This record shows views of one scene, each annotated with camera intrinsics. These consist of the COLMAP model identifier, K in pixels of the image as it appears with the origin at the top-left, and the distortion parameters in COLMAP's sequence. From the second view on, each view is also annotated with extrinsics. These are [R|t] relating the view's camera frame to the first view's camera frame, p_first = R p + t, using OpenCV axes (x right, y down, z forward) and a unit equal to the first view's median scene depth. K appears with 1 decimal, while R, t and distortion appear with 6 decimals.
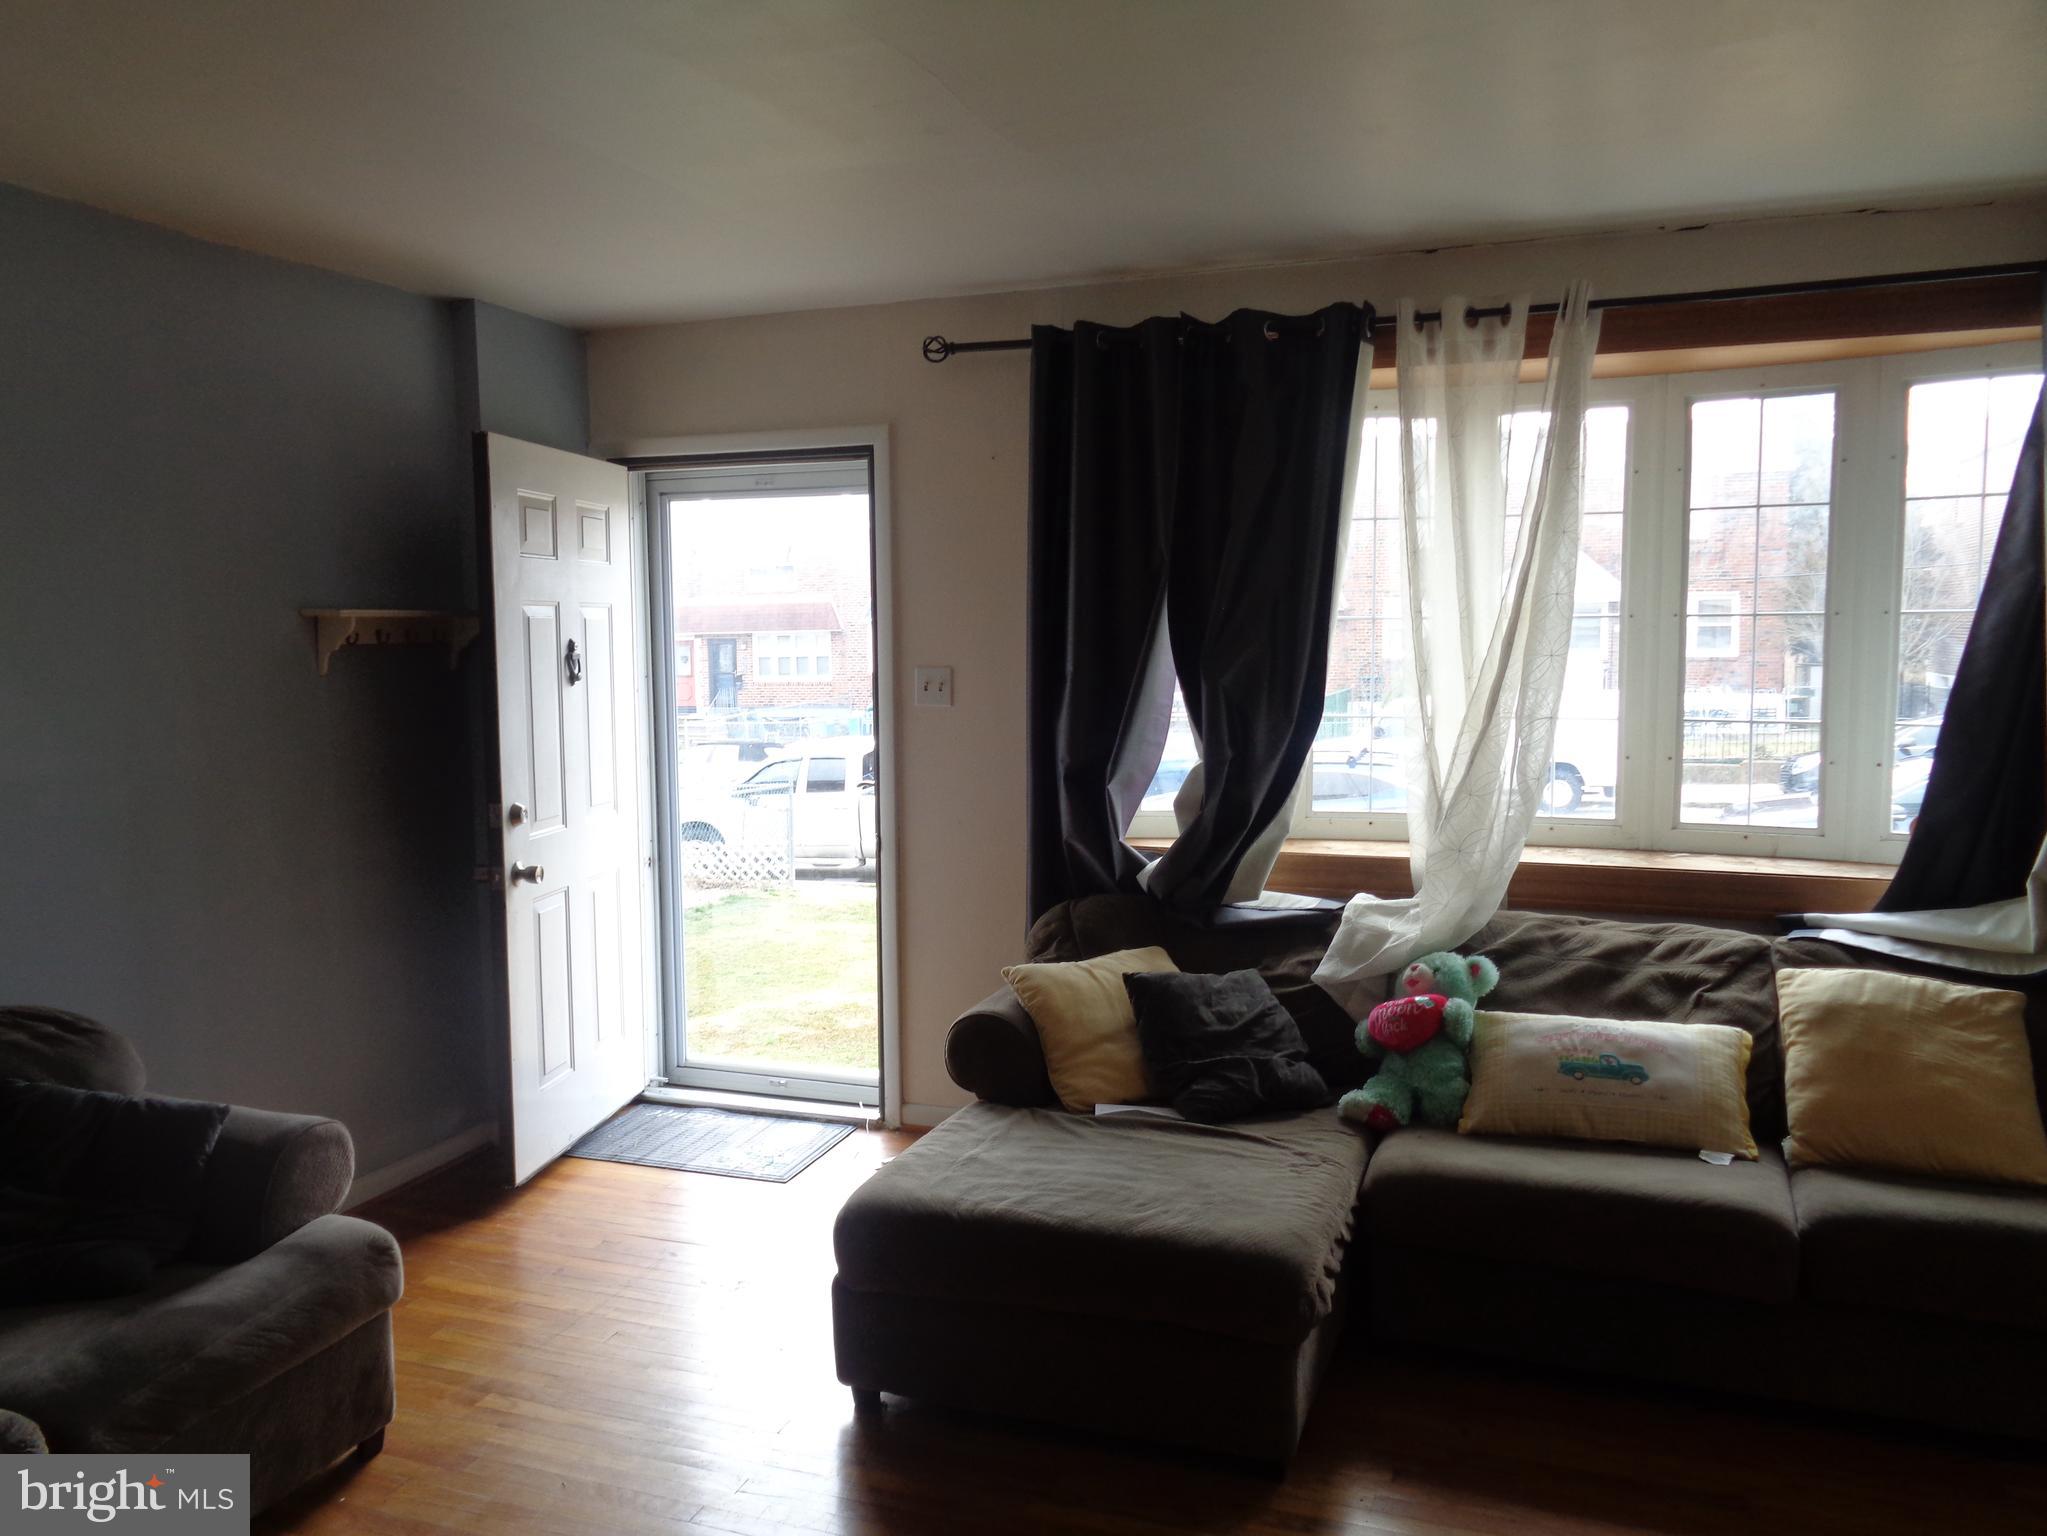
lens RADIAL K [[1538.4, 0, 1023.5], [0, 1538.4, 768.0], [0, 0, 1]] dist [0.030172, -0.000910]
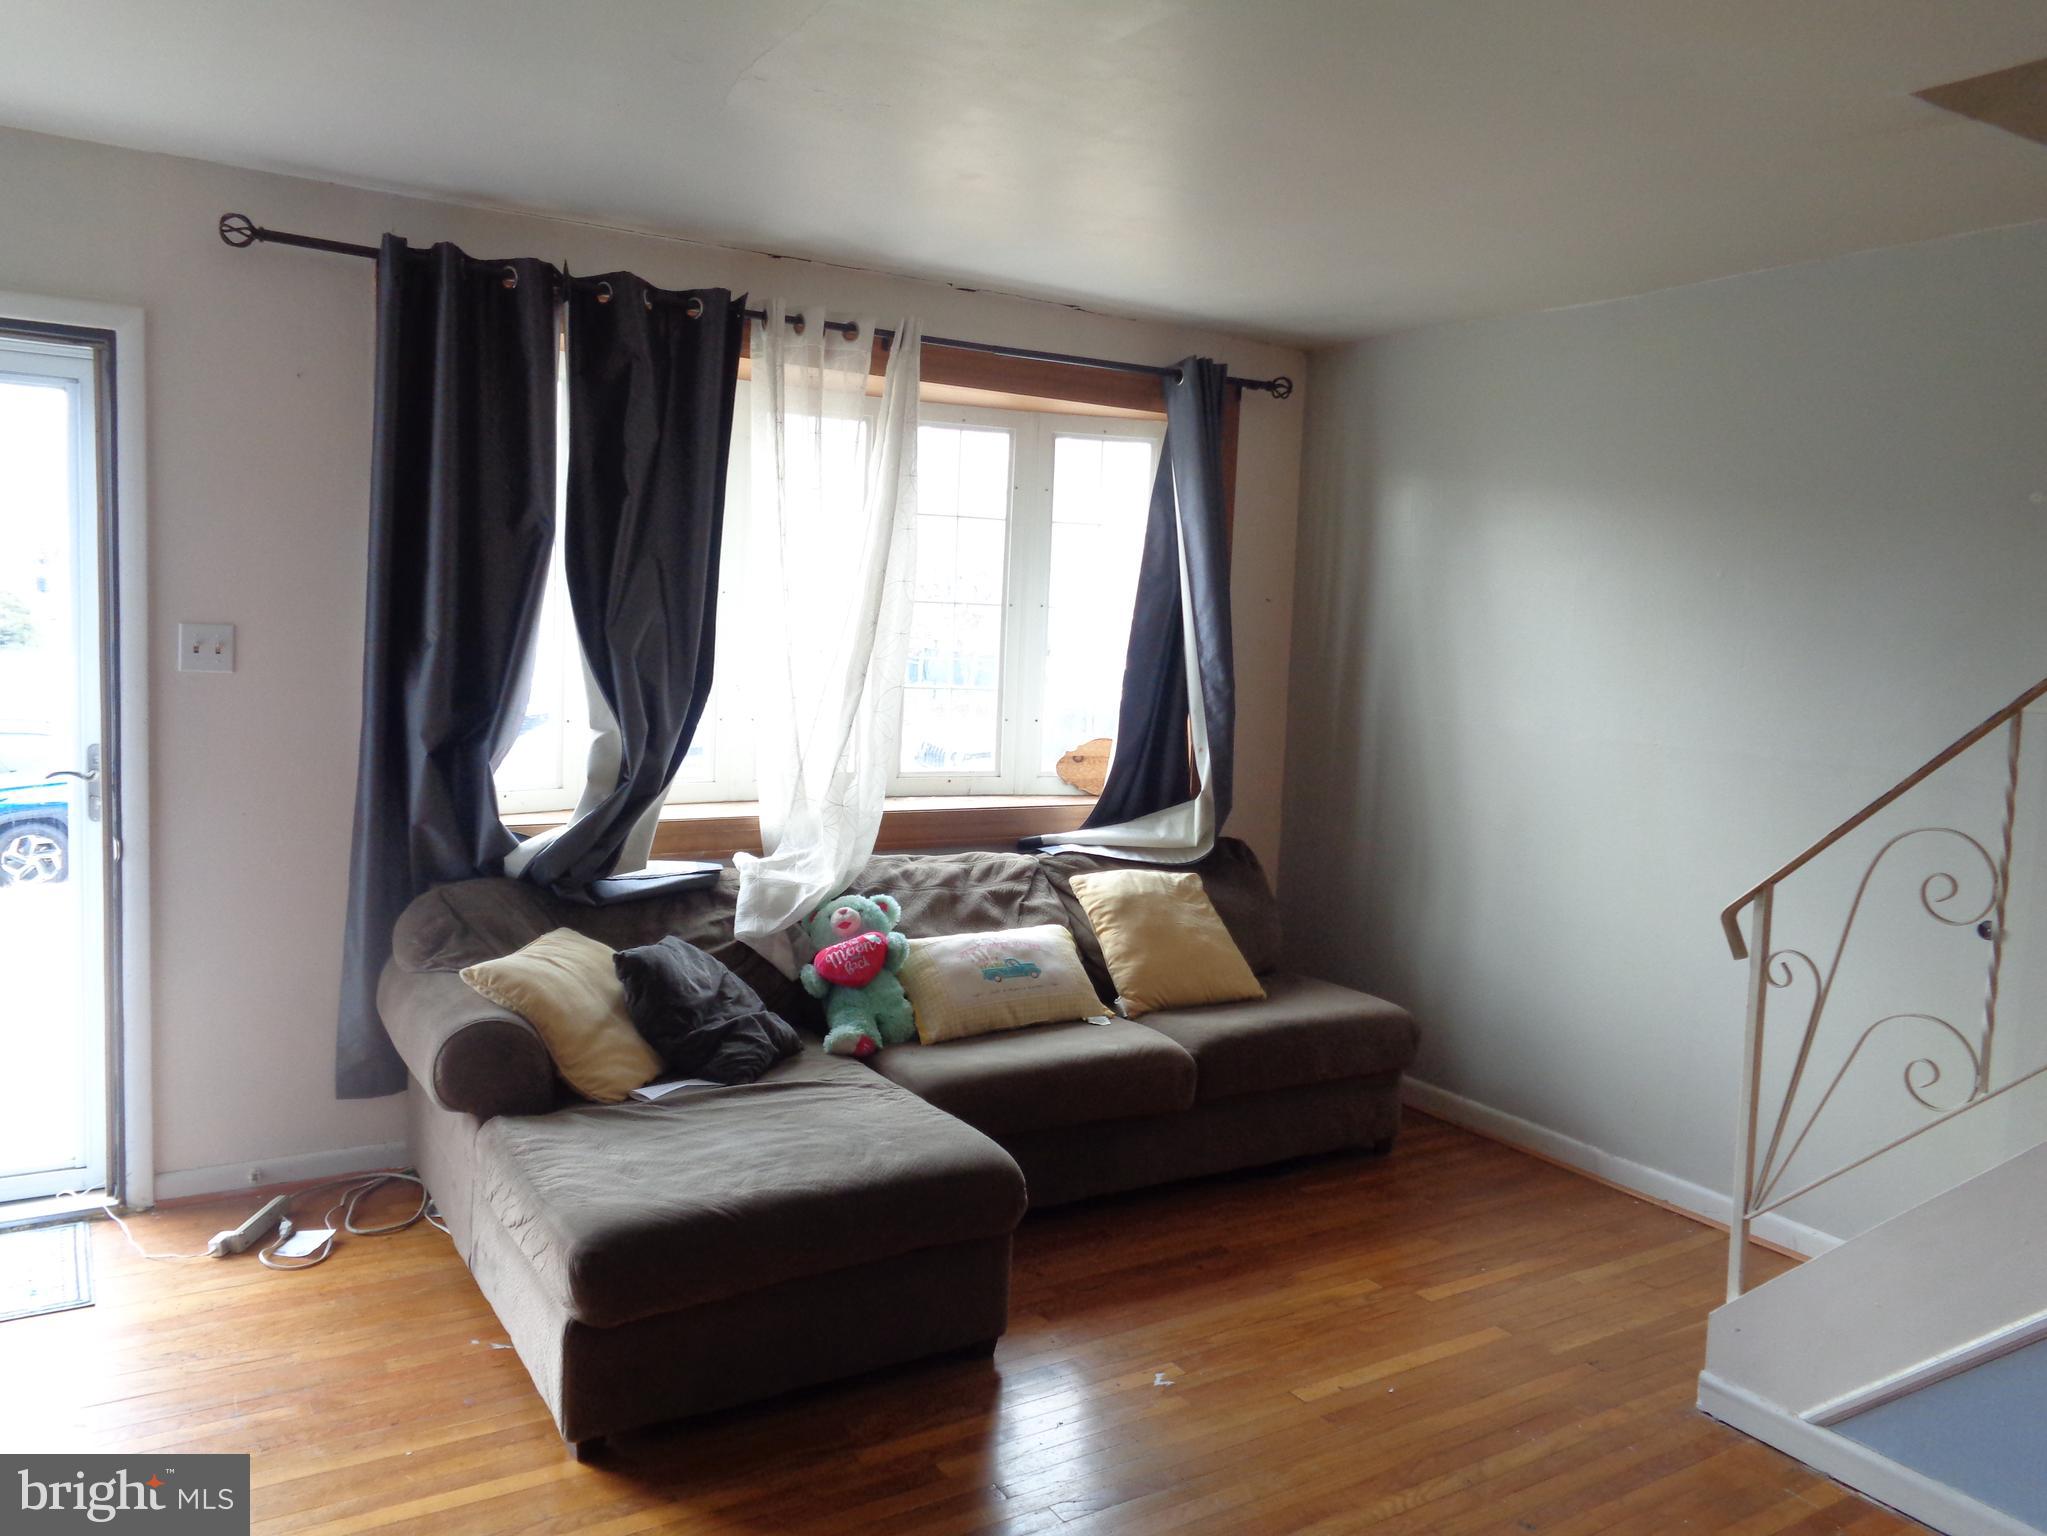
lens RADIAL K [[1535.5, 0, 1023.5], [0, 1535.5, 768.0], [0, 0, 1]] dist [0.002712, -0.004942]
pose [[0.620114, -0.044979, 0.783222, -0.538672], [0.024807, 0.998980, 0.037729, -0.013004], [-0.784120, -0.003967, 0.620597, 0.212289]]
